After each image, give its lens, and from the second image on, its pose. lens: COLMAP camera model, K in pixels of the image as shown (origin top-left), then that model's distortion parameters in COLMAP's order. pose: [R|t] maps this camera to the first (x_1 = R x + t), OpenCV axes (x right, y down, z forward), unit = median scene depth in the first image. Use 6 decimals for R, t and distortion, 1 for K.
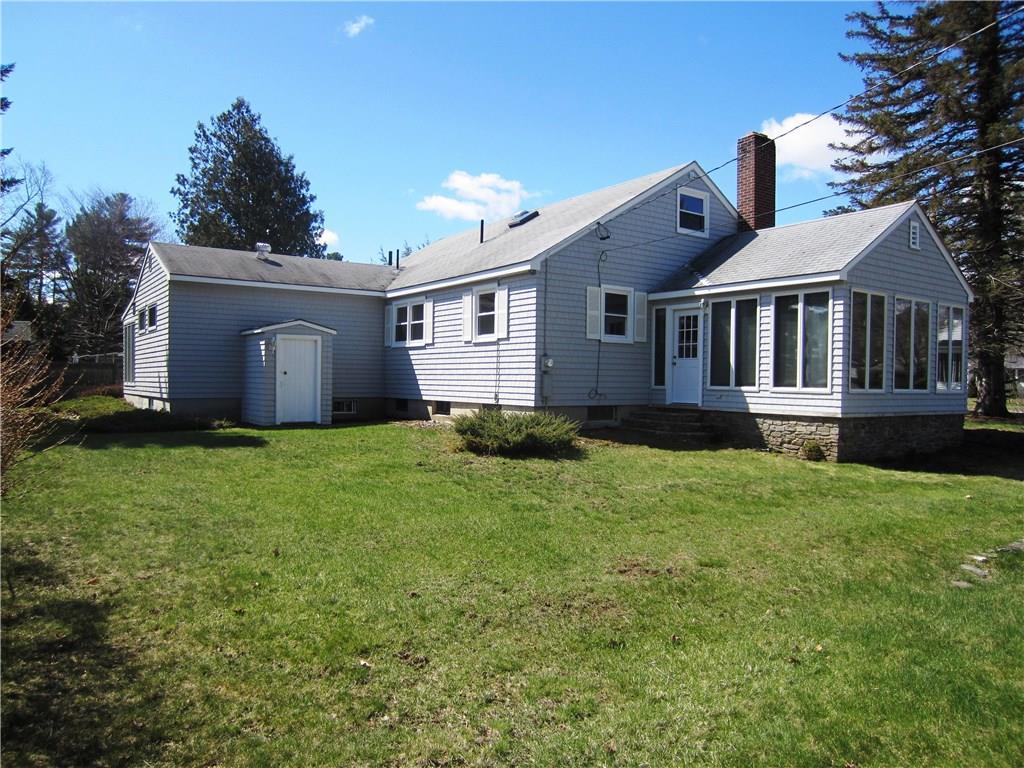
lens RADIAL K [[722.0, 0, 512.0], [0, 722.0, 384.0], [0, 0, 1]] dist [-0.006412, 0.000014]
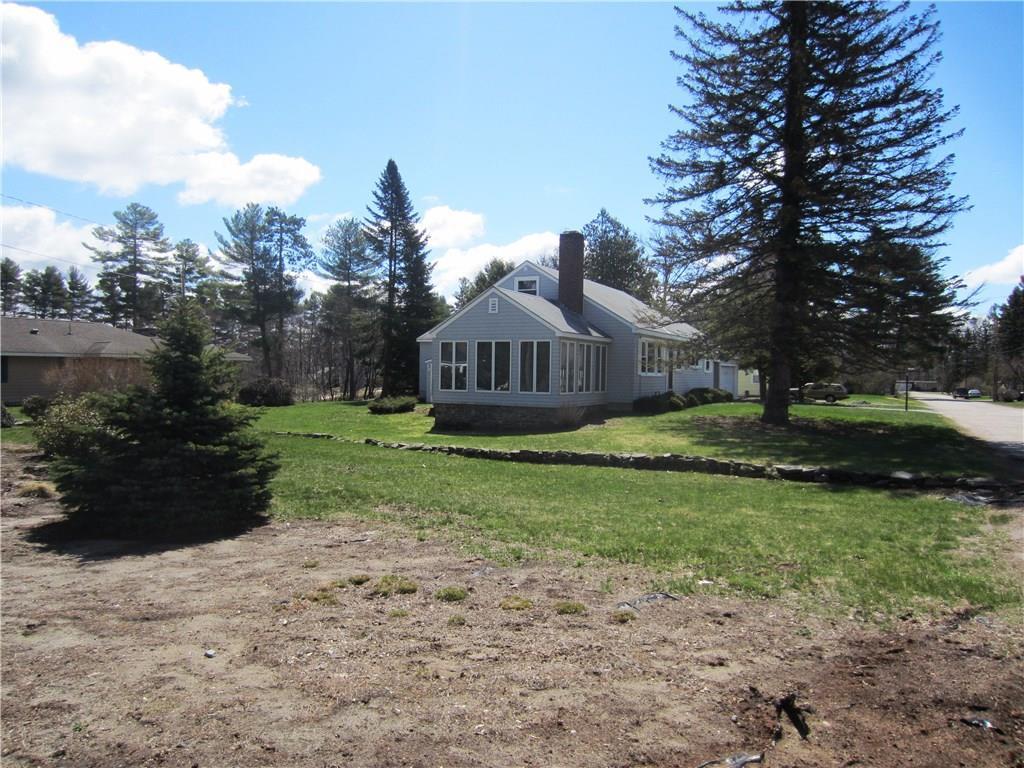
lens RADIAL K [[722.0, 0, 512.0], [0, 722.0, 384.0], [0, 0, 1]] dist [-0.006412, 0.000014]
pose [[0.442267, 0.003039, -0.896878, 2.195155], [-0.008834, 0.999961, -0.000968, -0.008144], [0.896840, 0.008351, 0.442277, 0.234702]]
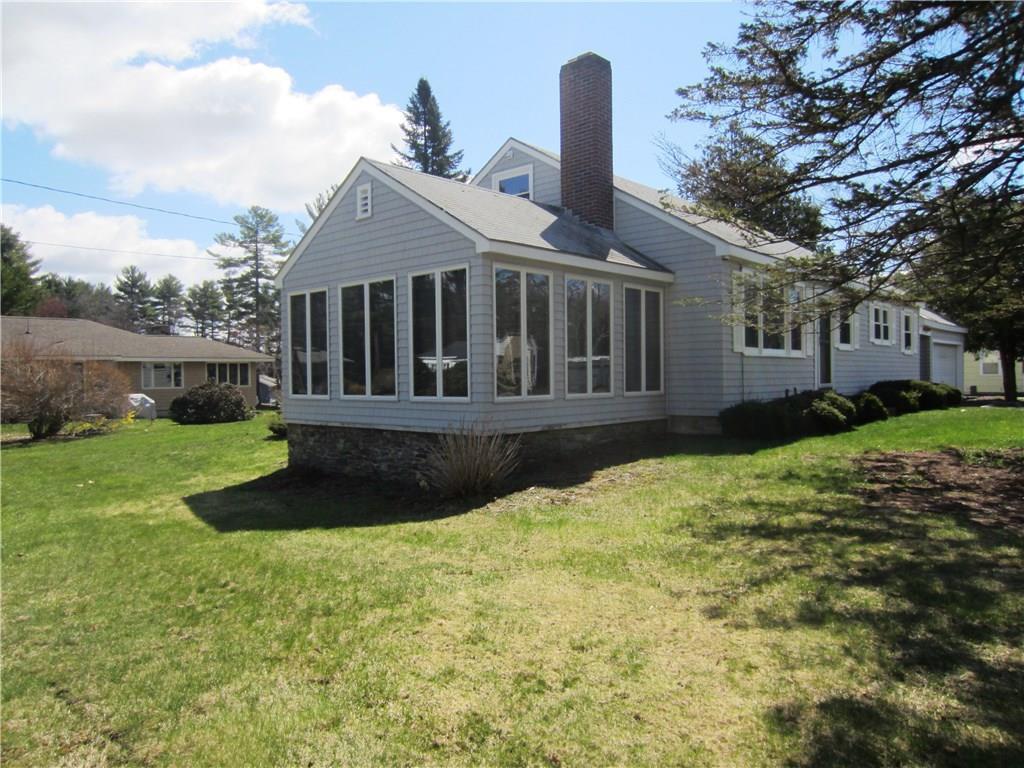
lens RADIAL K [[722.0, 0, 512.0], [0, 722.0, 384.0], [0, 0, 1]] dist [-0.006412, 0.000014]
pose [[0.215769, -0.007371, -0.976417, 1.358842], [0.012427, 0.999911, -0.004803, 0.000560], [0.976365, -0.011097, 0.215841, 0.976752]]
